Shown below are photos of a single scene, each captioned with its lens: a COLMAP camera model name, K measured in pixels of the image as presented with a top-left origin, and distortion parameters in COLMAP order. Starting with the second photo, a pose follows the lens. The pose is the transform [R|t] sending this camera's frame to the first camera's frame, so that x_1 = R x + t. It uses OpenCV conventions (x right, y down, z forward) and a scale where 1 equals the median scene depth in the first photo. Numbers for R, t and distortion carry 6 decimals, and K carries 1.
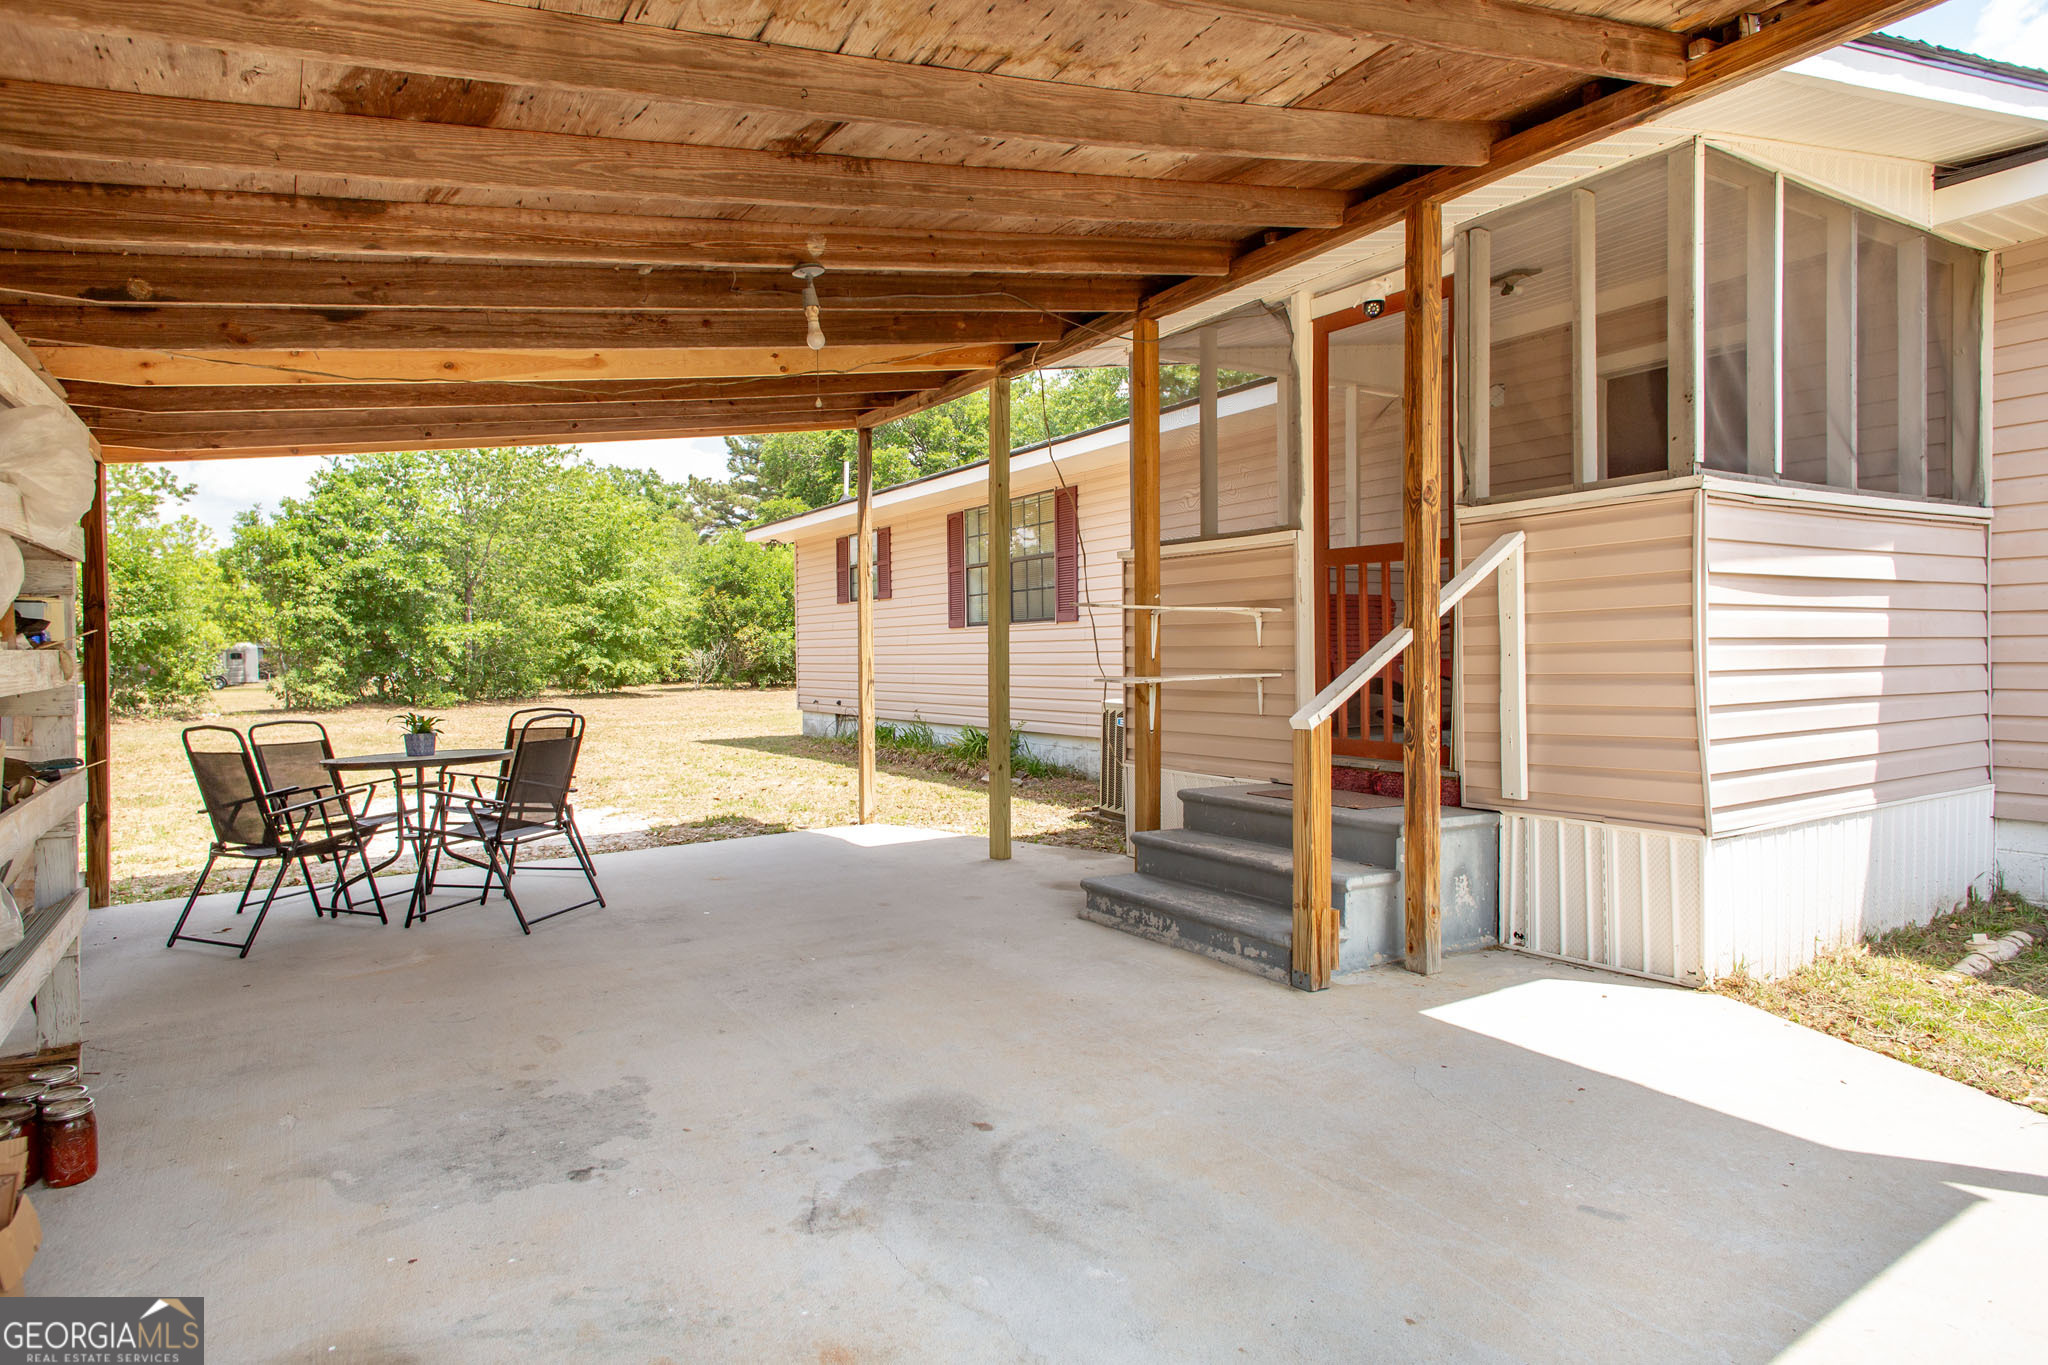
lens RADIAL K [[1165.9, 0, 997.4], [0, 1165.9, 682.8], [0, 0, 1]] dist [0.013515, -0.000549]
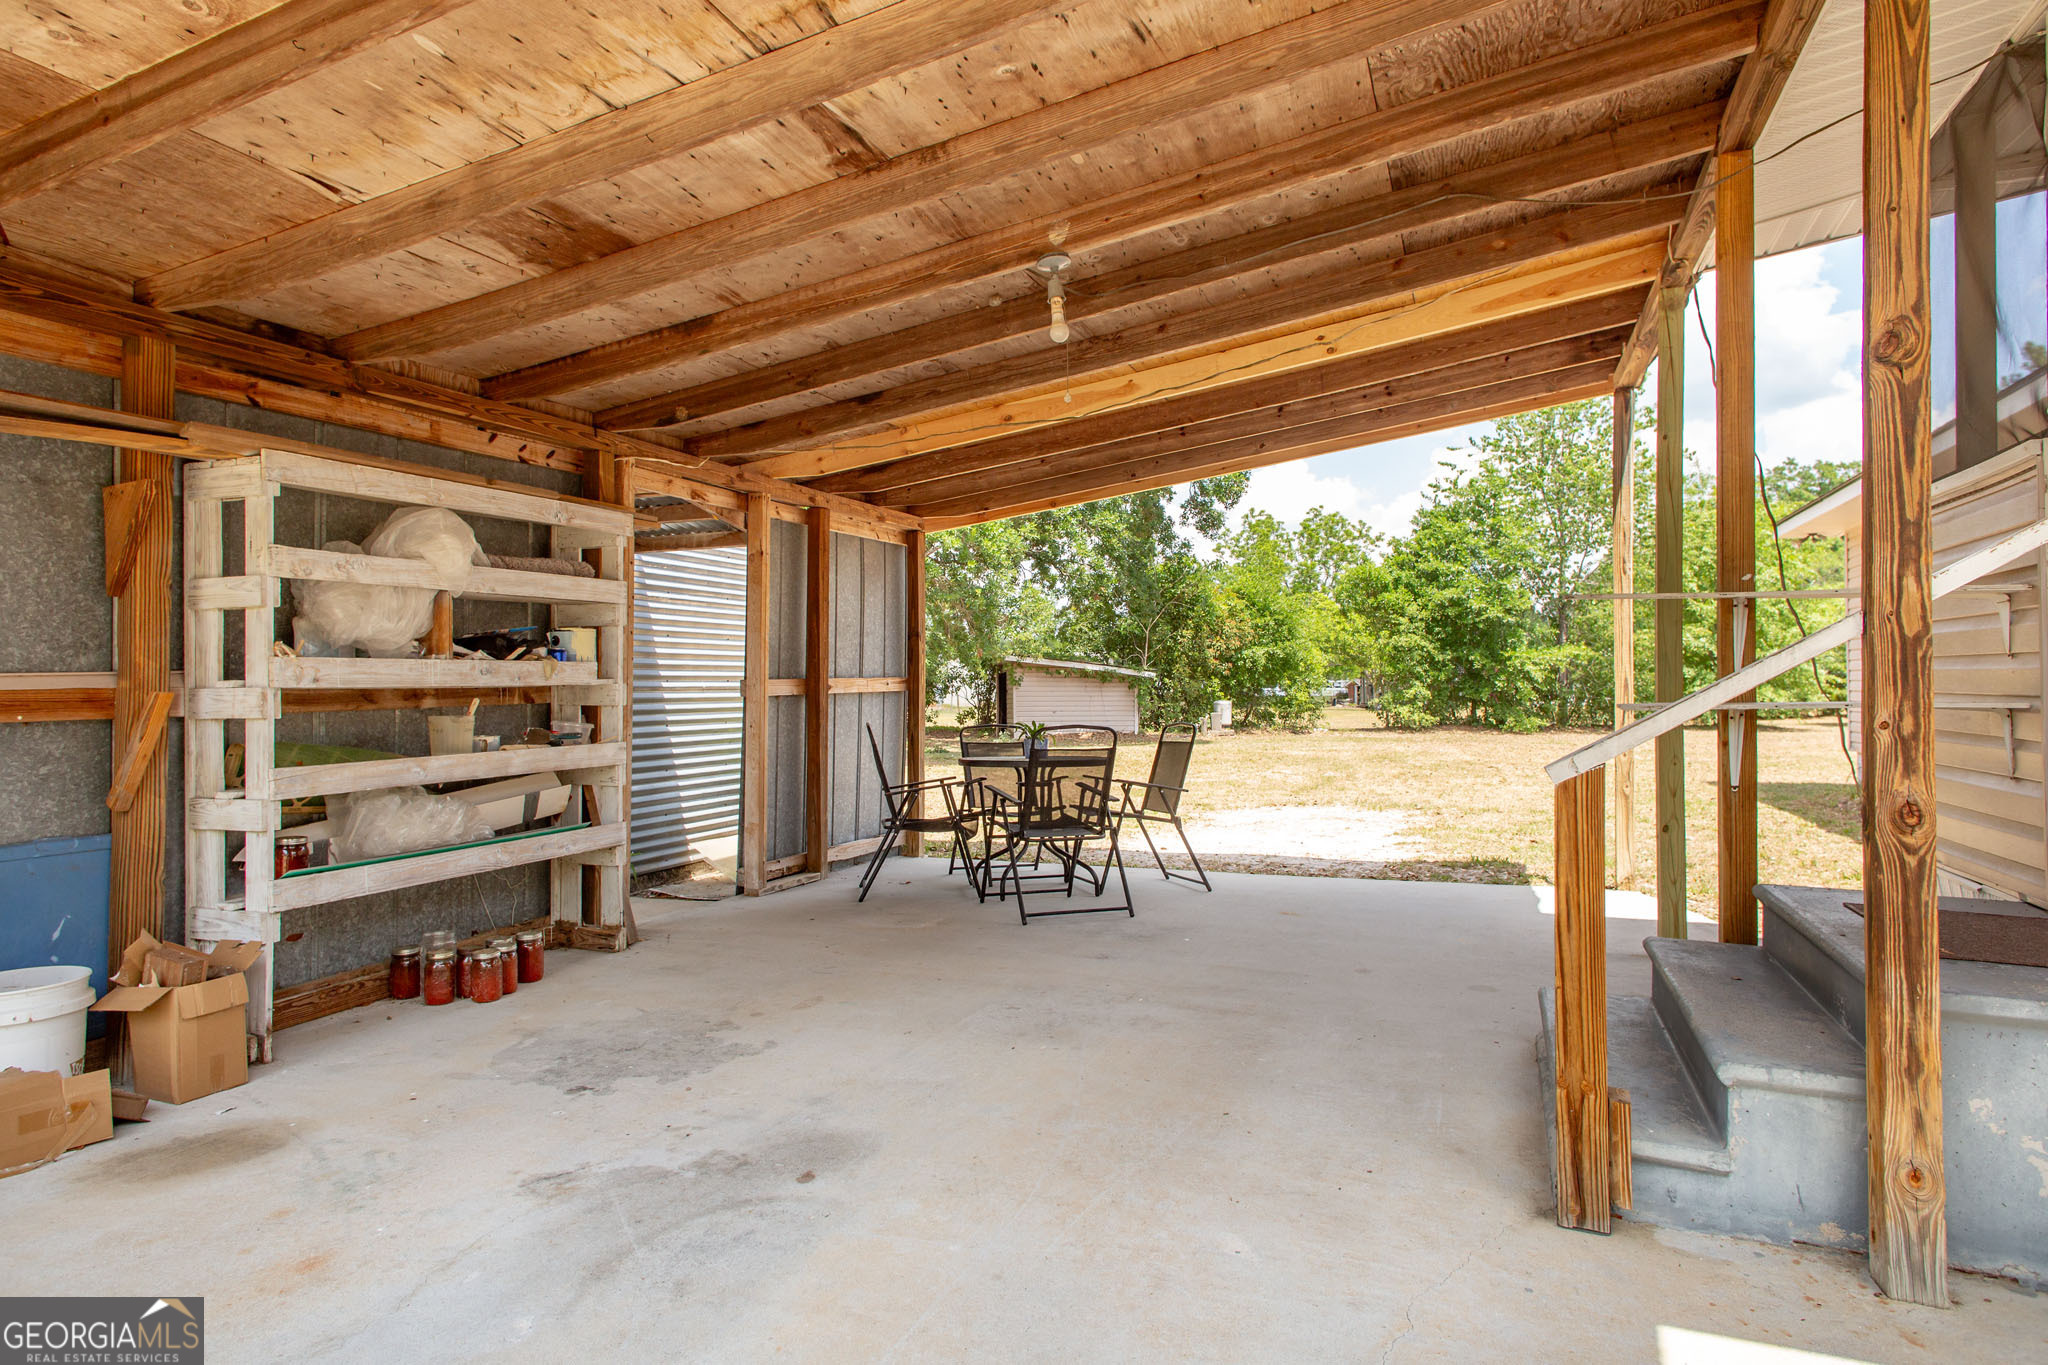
lens RADIAL K [[1165.9, 0, 997.4], [0, 1165.9, 682.8], [0, 0, 1]] dist [0.013515, -0.000549]
pose [[0.601735, 0.008156, -0.798654, 0.760768], [-0.025944, 0.999620, -0.009339, -0.000570], [0.798274, 0.026340, 0.601718, 0.532628]]
